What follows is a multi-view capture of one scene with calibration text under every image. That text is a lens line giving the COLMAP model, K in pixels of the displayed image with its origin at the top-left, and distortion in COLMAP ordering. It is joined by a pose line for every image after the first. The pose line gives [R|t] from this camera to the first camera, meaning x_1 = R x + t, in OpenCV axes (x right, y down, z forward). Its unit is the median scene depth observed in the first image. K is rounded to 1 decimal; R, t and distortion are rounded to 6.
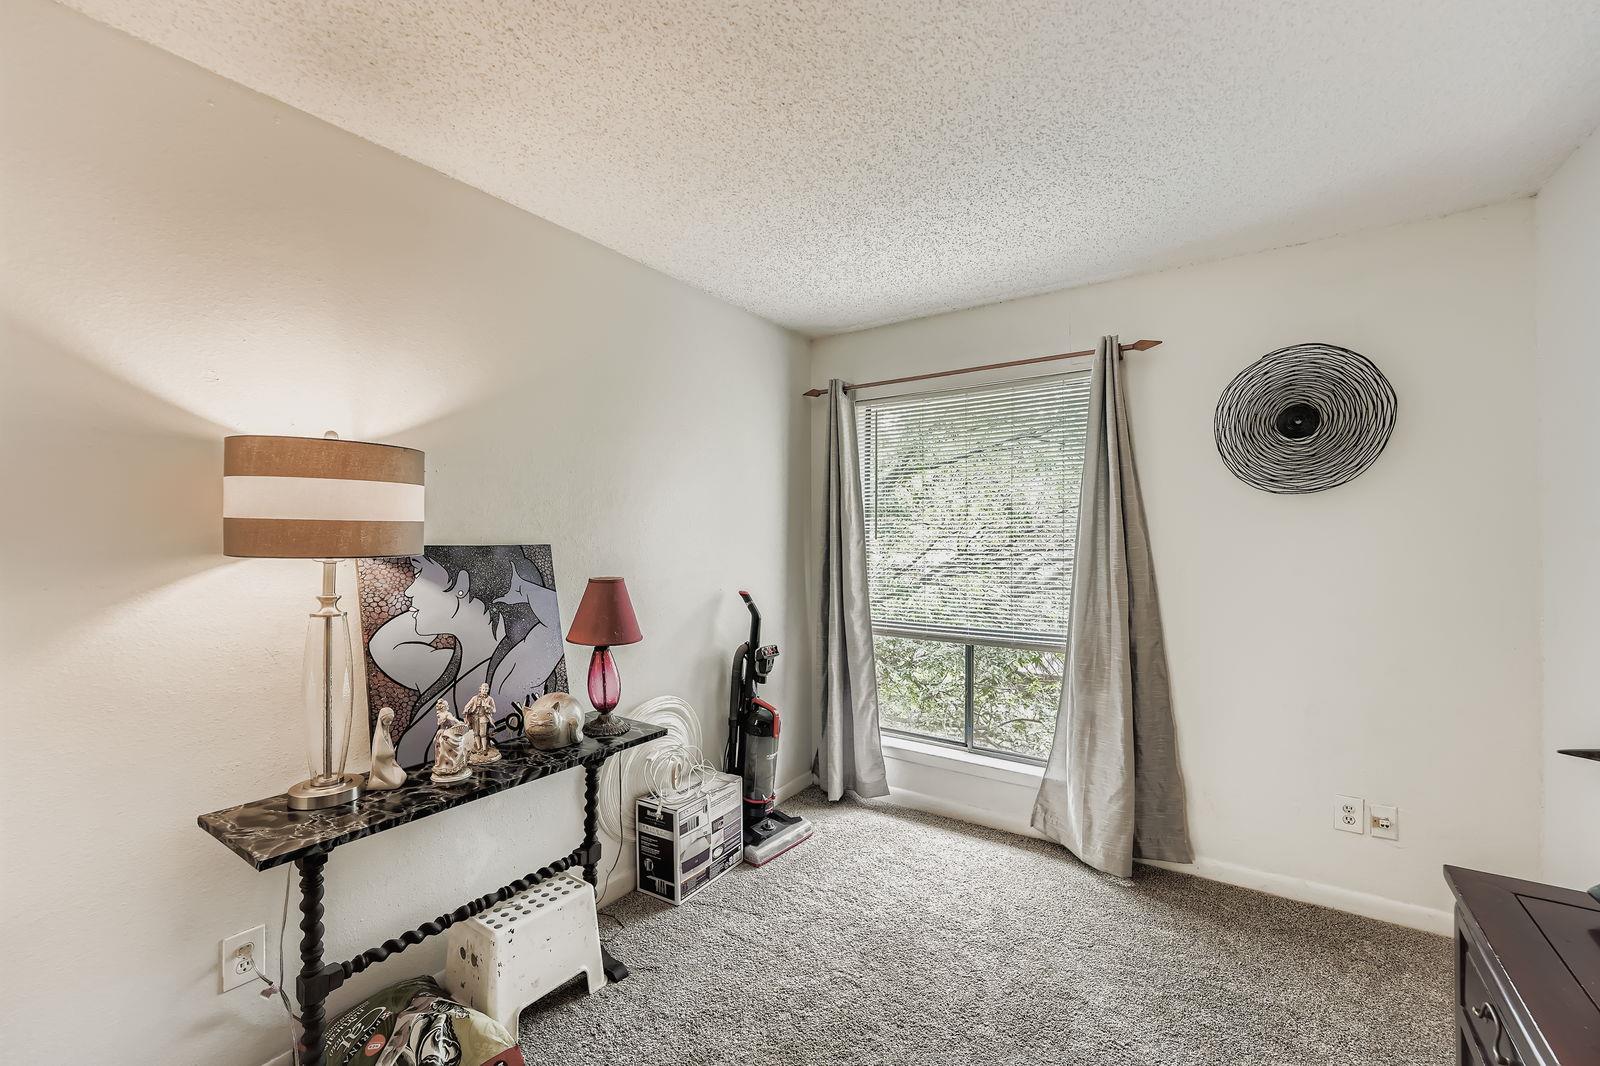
lens RADIAL K [[663.8, 0, 811.6], [0, 663.8, 543.2], [0, 0, 1]] dist [-0.003989, -0.001036]
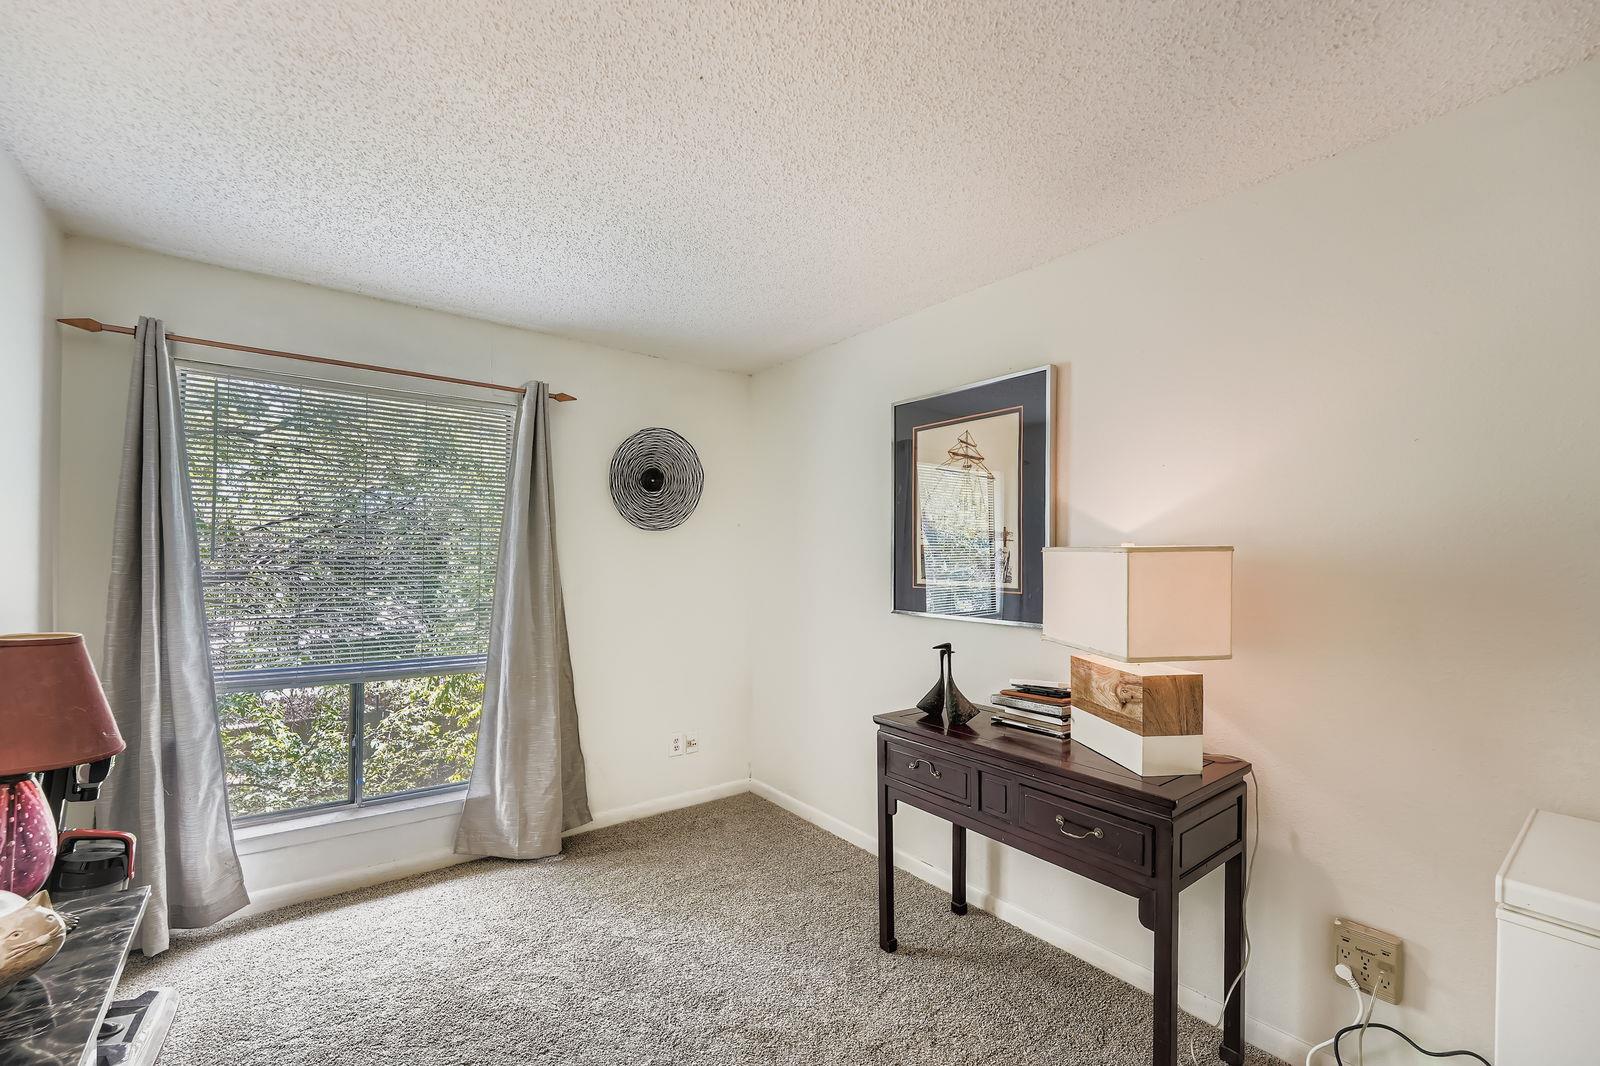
lens RADIAL K [[663.8, 0, 792.2], [0, 663.8, 558.9], [0, 0, 1]] dist [-0.003989, -0.001036]
pose [[0.324195, 0.007796, 0.945958, -0.475792], [-0.000096, 0.999966, -0.008208, -0.001215], [-0.945990, 0.002570, 0.324185, 0.225461]]
